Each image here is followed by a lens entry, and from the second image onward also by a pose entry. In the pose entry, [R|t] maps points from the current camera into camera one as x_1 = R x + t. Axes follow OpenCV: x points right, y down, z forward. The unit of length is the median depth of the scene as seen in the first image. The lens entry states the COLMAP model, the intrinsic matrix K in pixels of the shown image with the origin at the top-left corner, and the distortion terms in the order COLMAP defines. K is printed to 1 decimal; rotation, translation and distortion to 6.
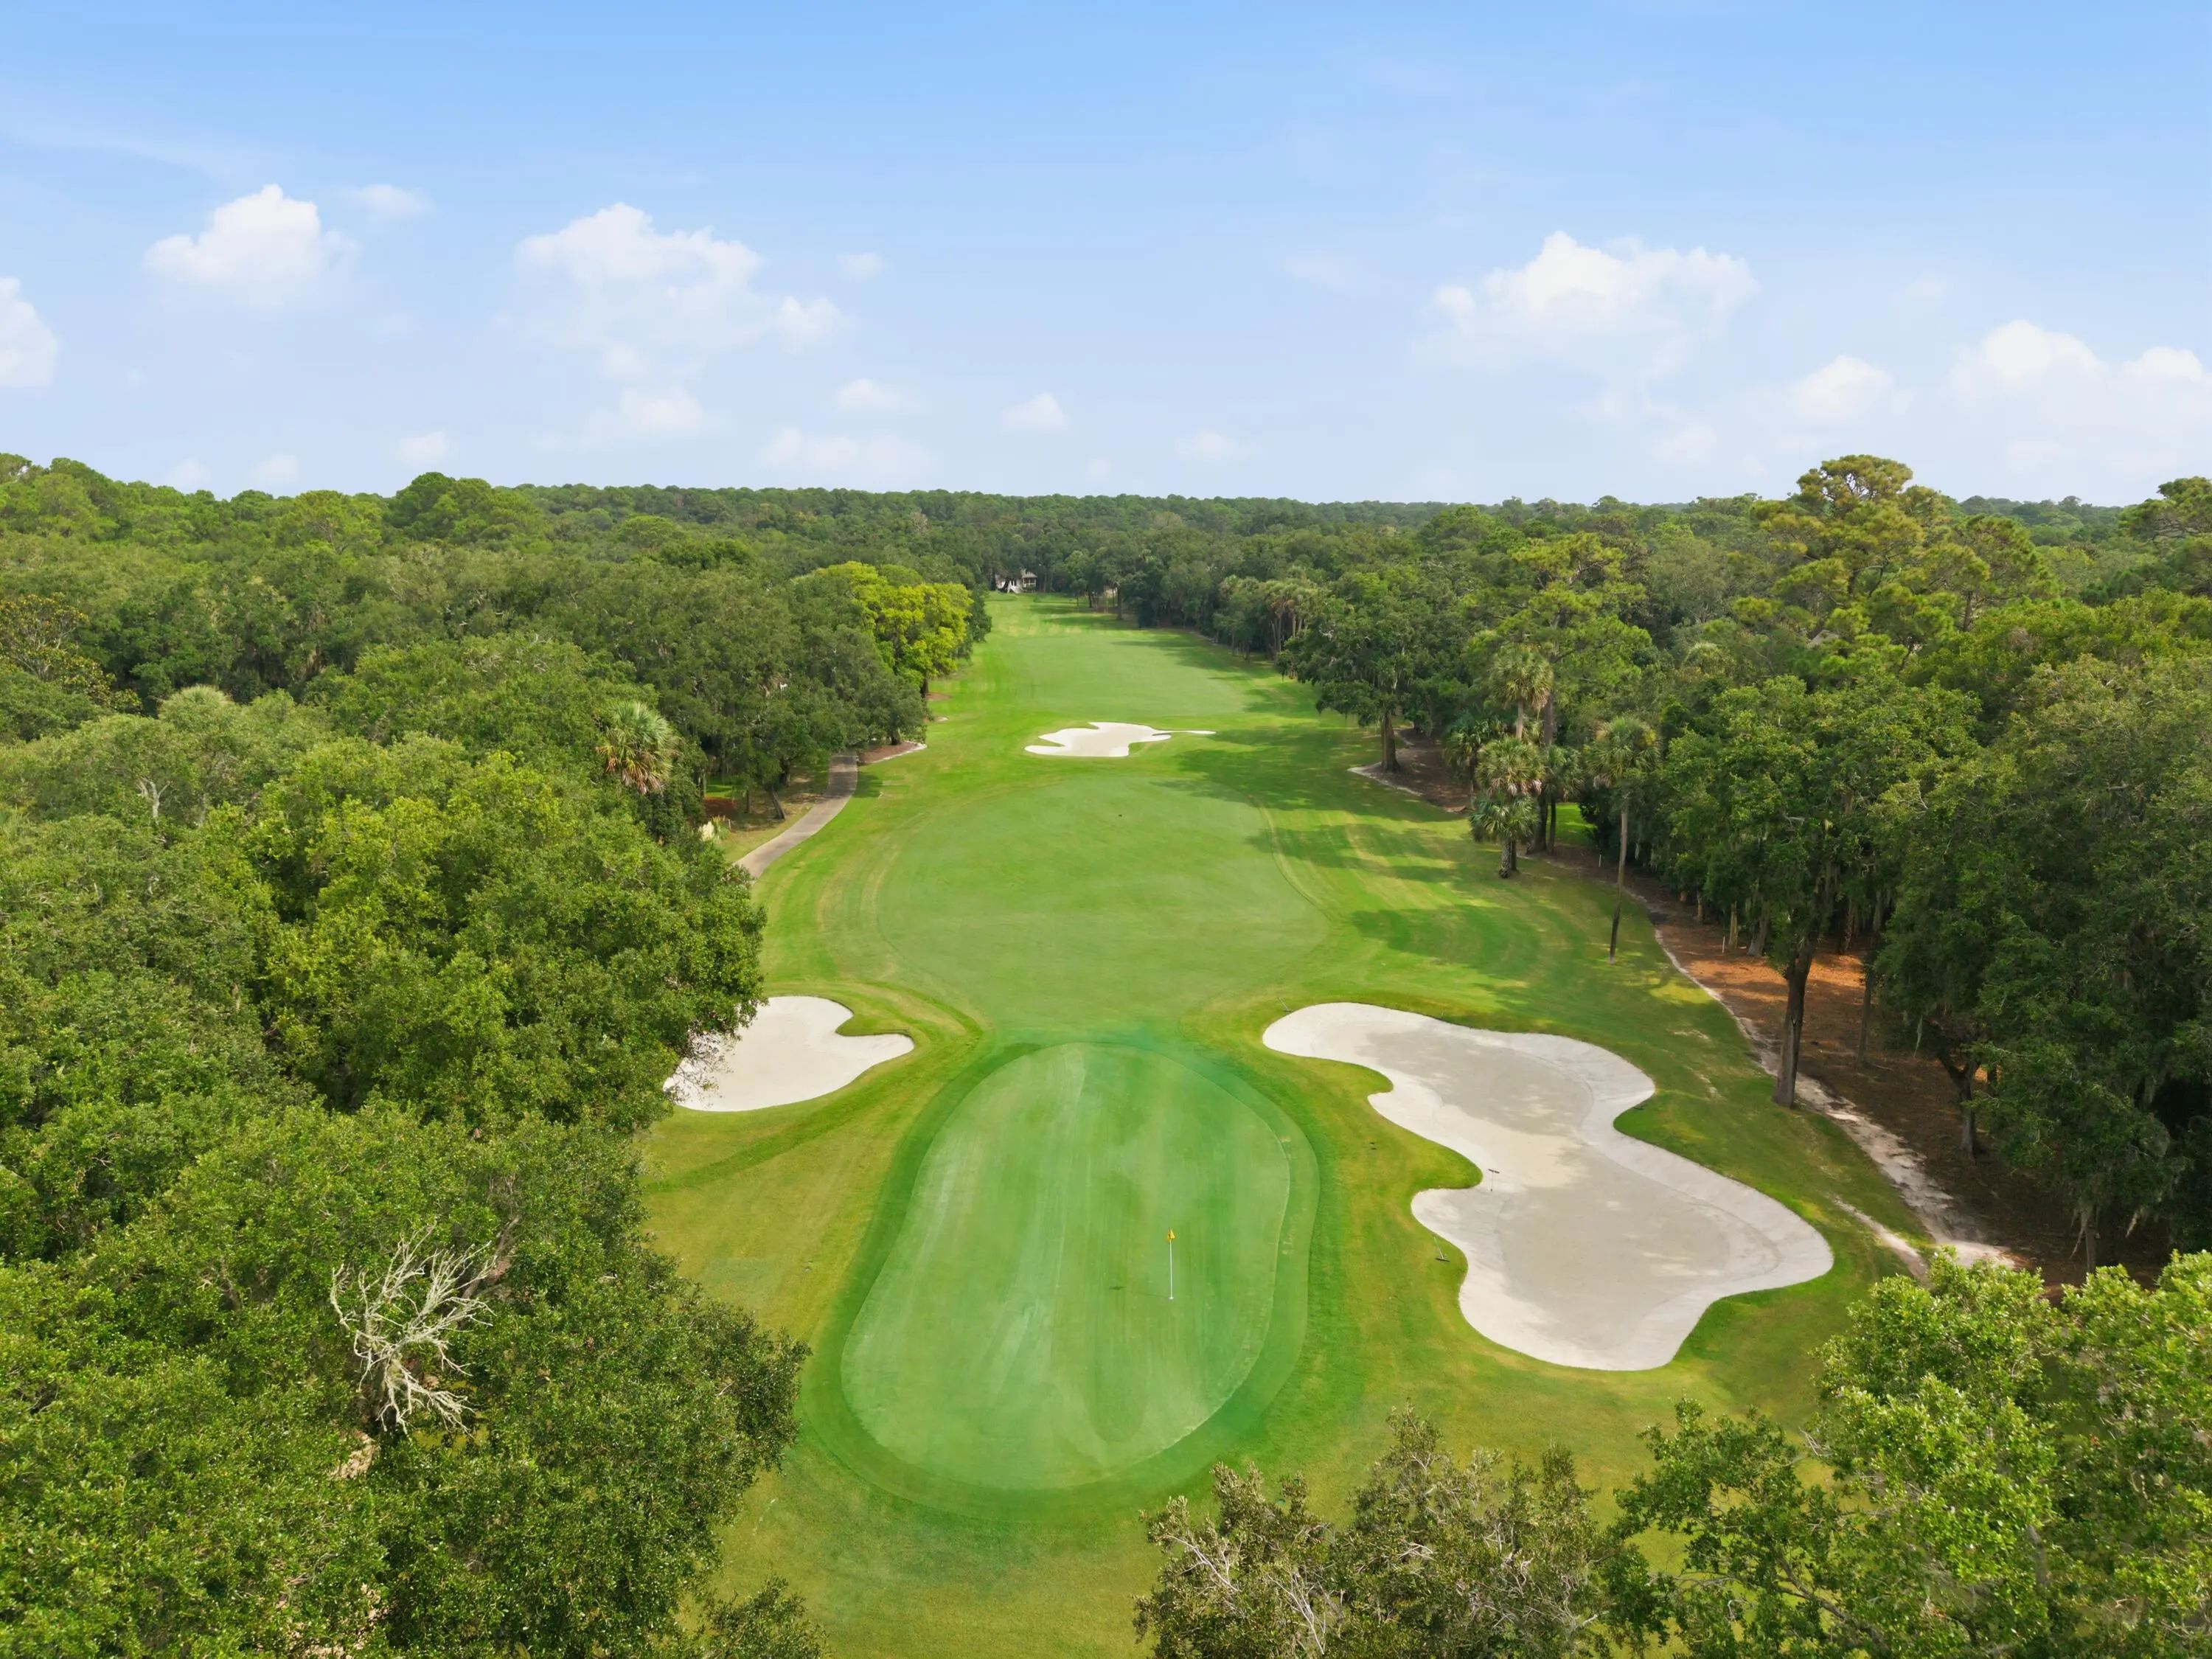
lens RADIAL K [[1476.9, 0, 1103.3], [0, 1476.9, 838.7], [0, 0, 1]] dist [0.082907, -0.111868]
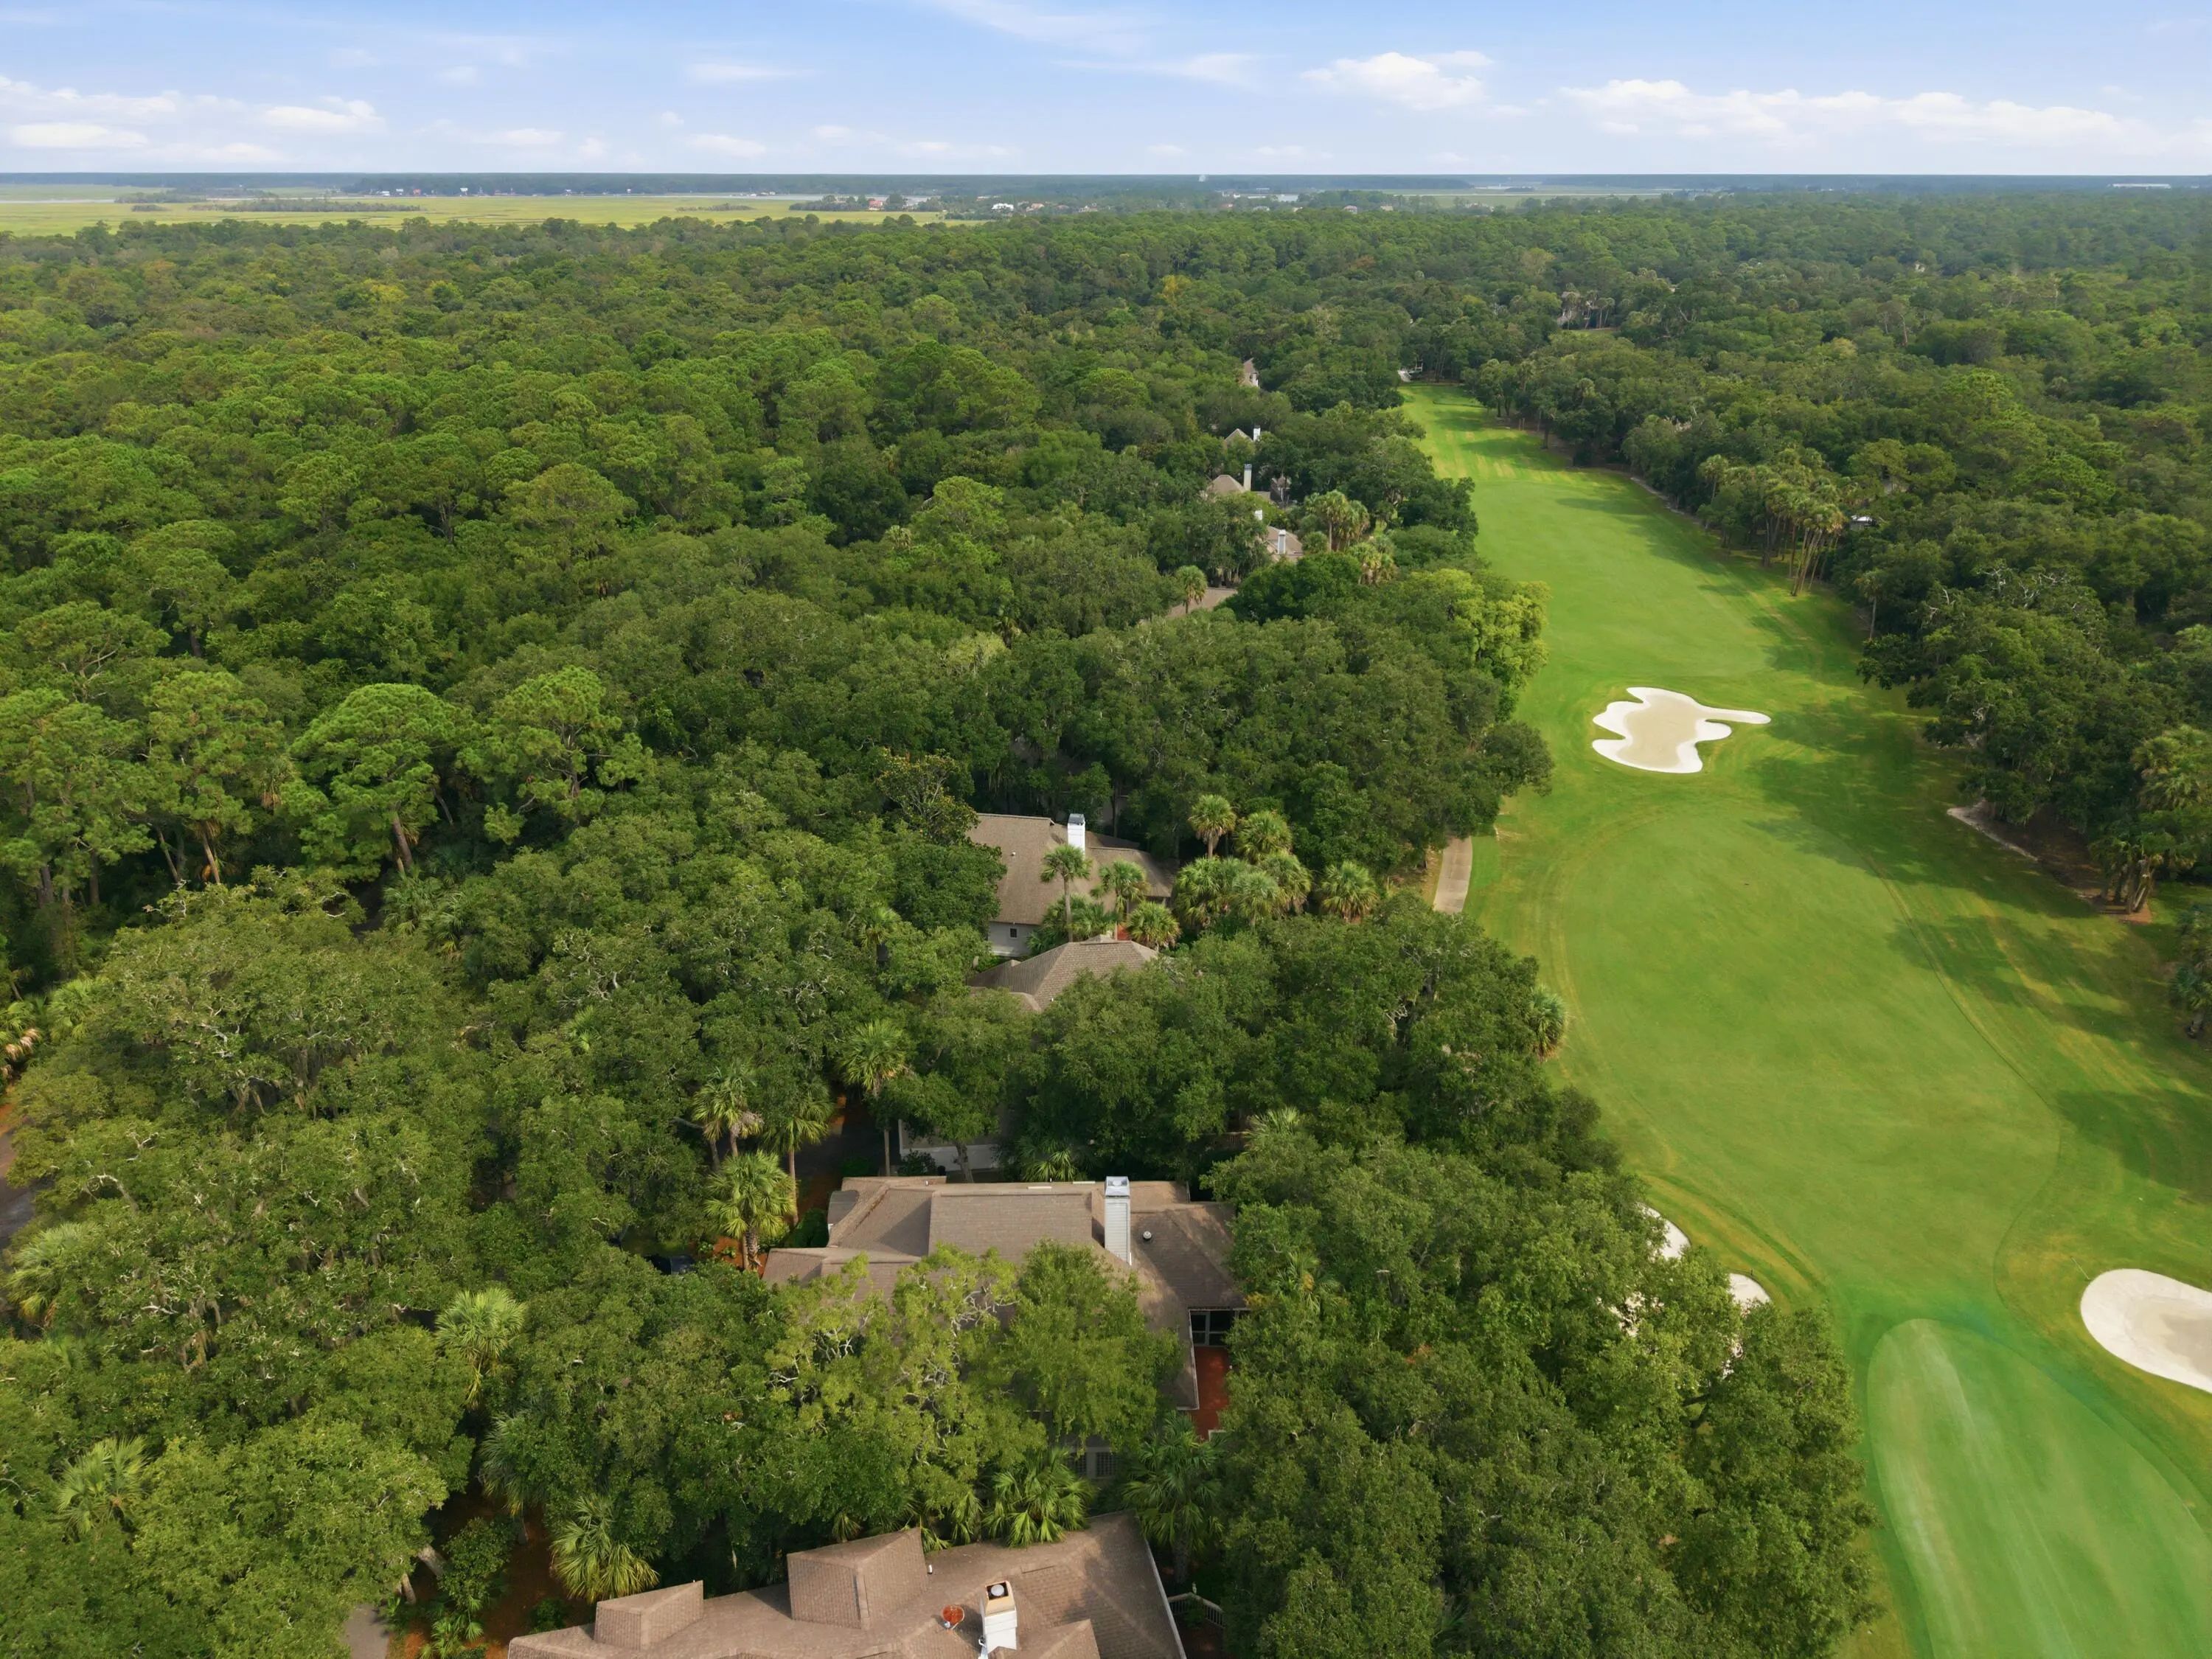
lens RADIAL K [[1473.4, 0, 1108.0], [0, 1473.4, 851.8], [0, 0, 1]] dist [0.027533, -0.026985]
pose [[0.984698, 0.070235, -0.159488, -0.121300], [-0.034588, 0.975747, 0.216151, -0.112316], [0.170802, -0.207327, 0.963246, -0.042521]]
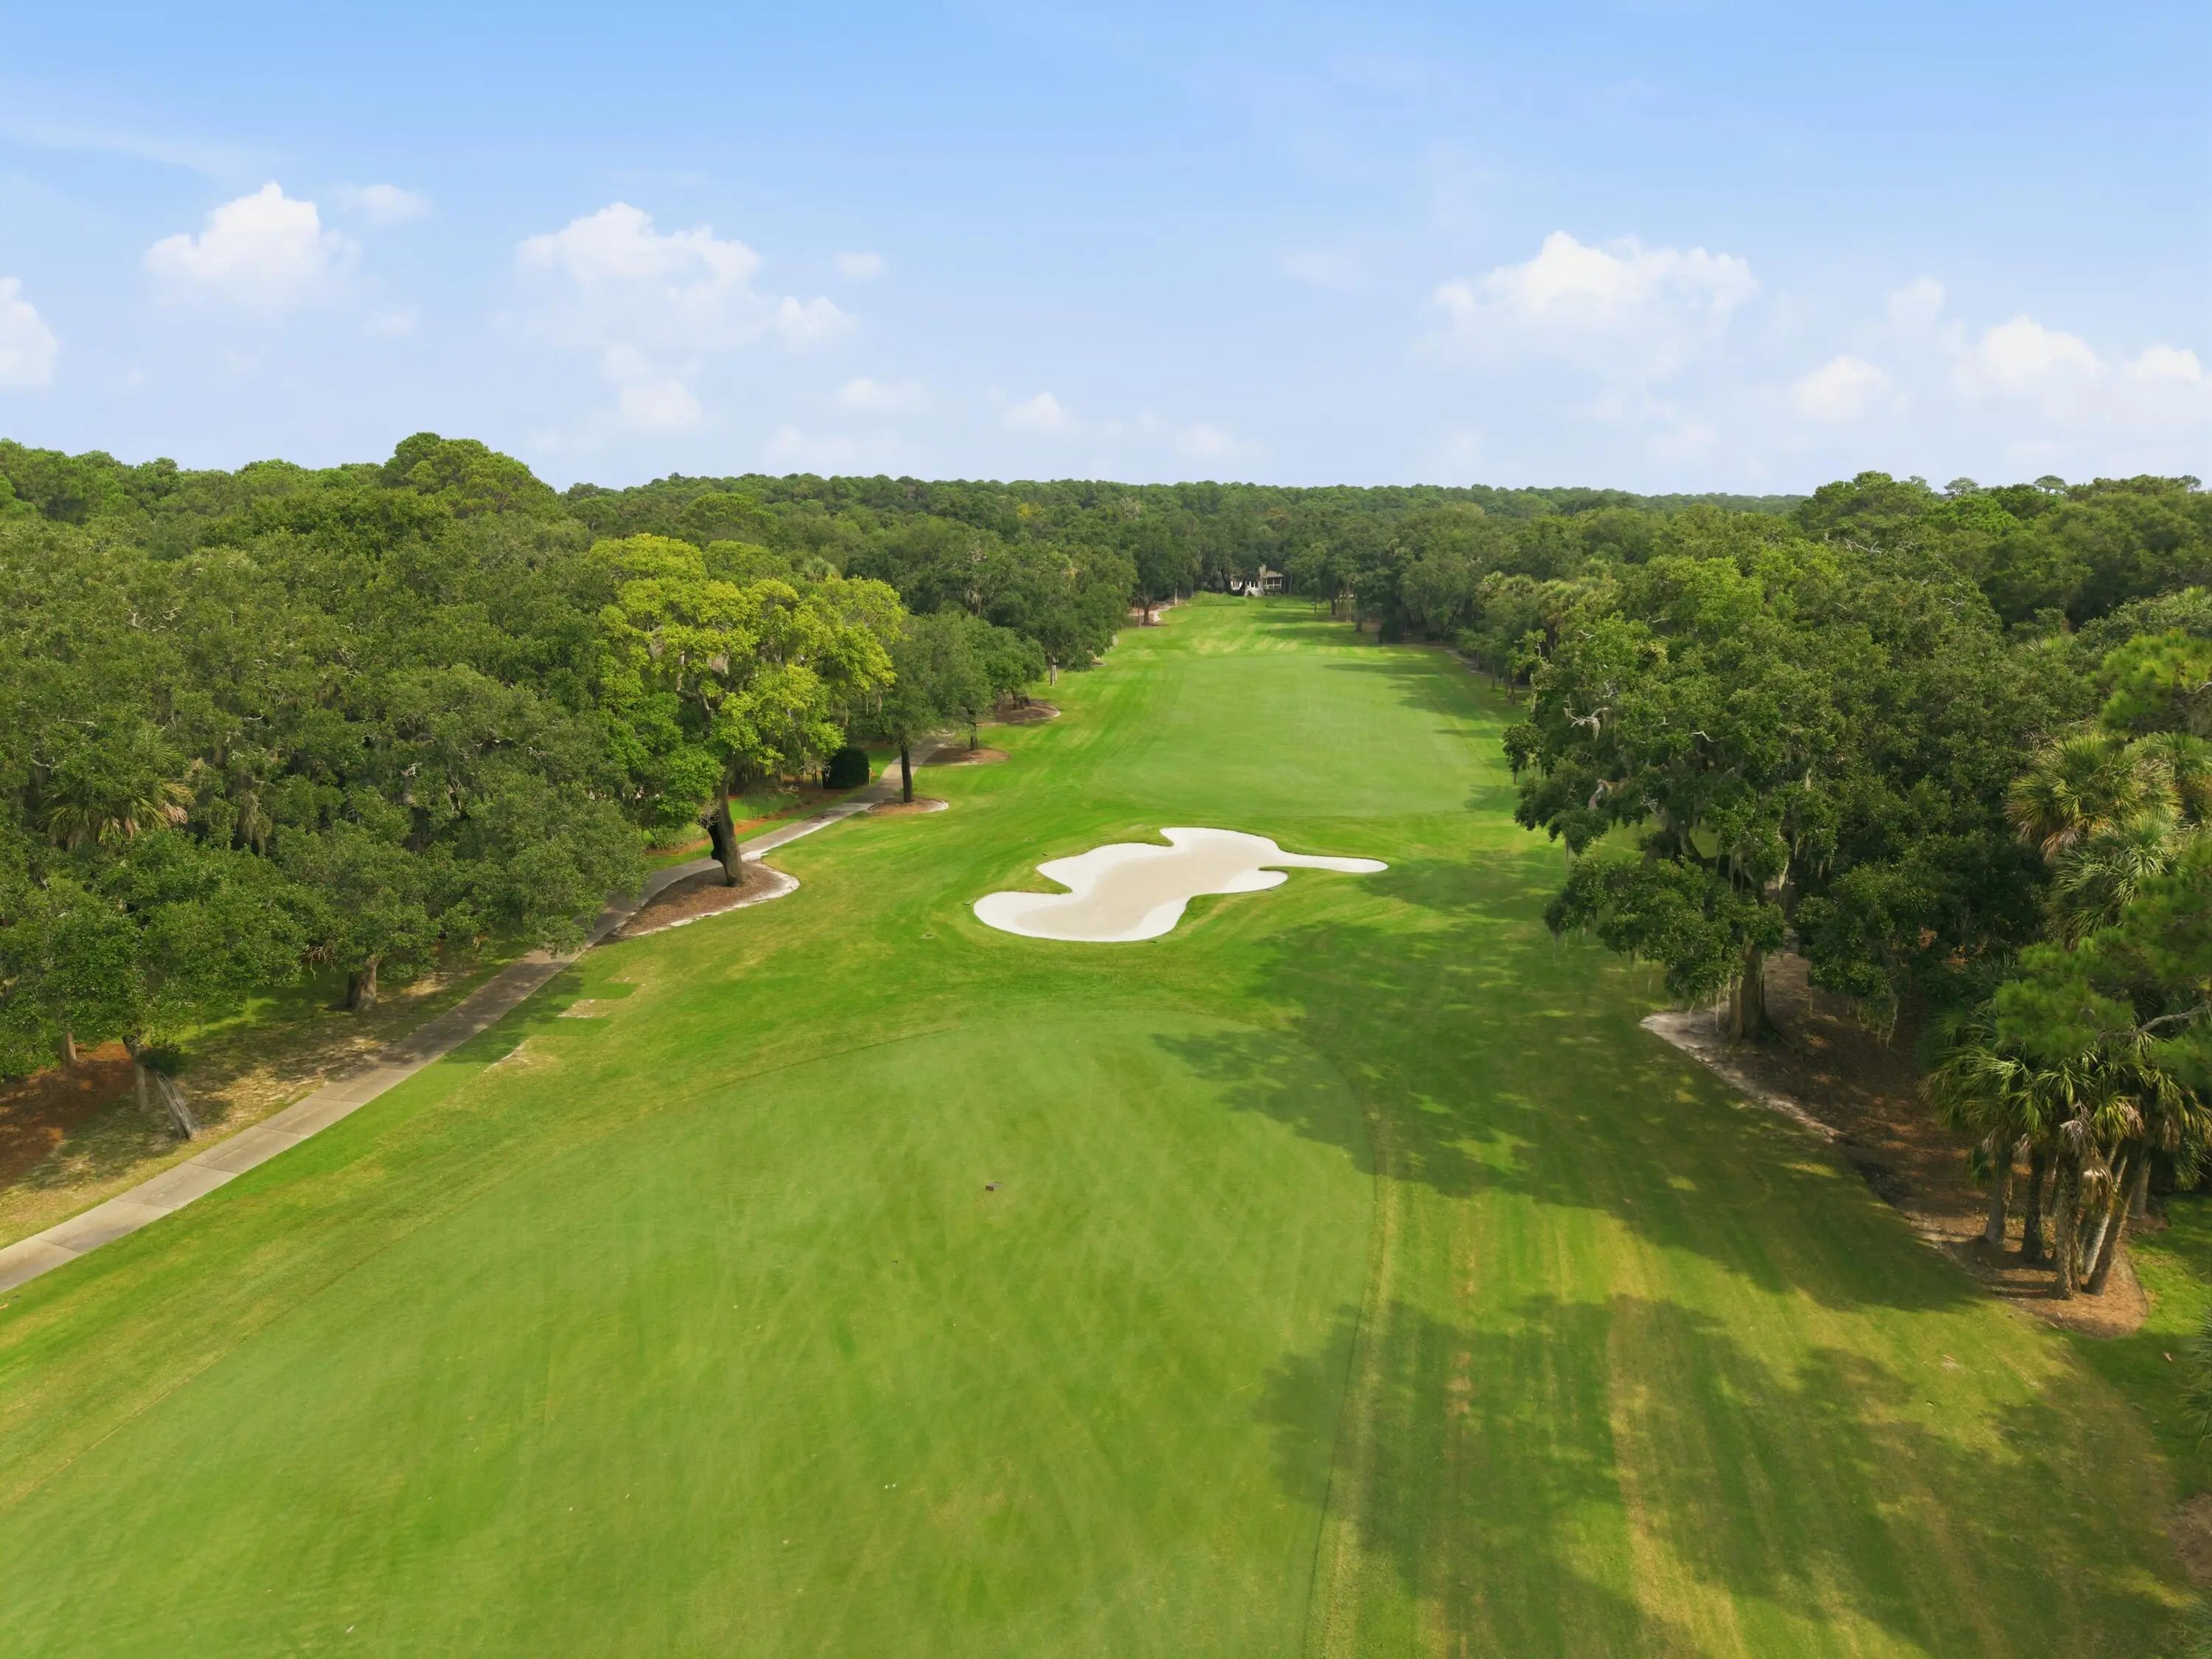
lens RADIAL K [[1476.9, 0, 1103.3], [0, 1476.9, 838.7], [0, 0, 1]] dist [0.082907, -0.111868]
pose [[0.978800, 0.042394, -0.200385, 0.049956], [-0.042545, 0.999088, 0.003557, -0.048033], [0.200353, 0.005044, 0.979711, 0.280663]]
